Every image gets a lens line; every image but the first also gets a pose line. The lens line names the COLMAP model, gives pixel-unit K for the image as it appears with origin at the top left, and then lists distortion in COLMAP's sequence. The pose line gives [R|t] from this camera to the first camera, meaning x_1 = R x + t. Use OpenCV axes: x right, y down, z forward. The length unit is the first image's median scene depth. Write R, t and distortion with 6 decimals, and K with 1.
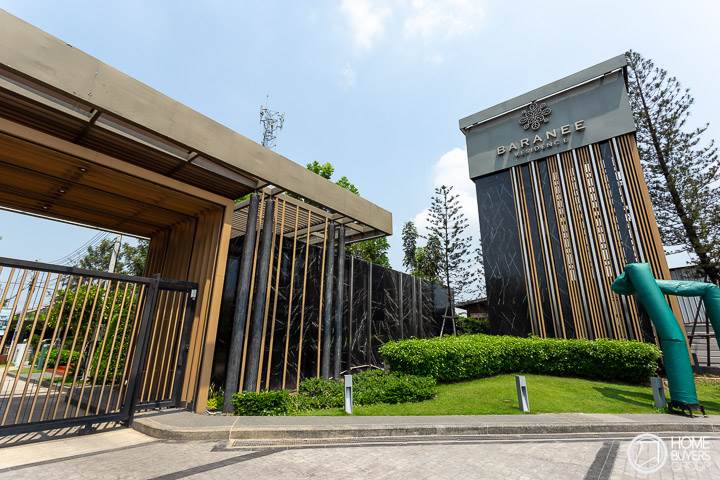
lens RADIAL K [[344.7, 0, 358.4], [0, 344.7, 237.8], [0, 0, 1]] dist [0.006010, 0.000312]
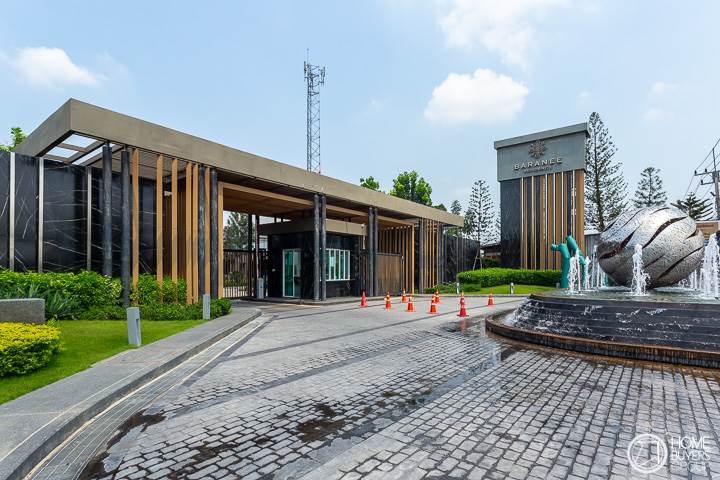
lens RADIAL K [[389.4, 0, 360.5], [0, 389.4, 274.6], [0, 0, 1]] dist [0.003168, 0.000099]
pose [[0.999440, -0.013567, 0.030603, -0.459527], [0.003923, 0.955364, 0.295404, -0.324476], [-0.033245, -0.295119, 0.954882, -1.050085]]
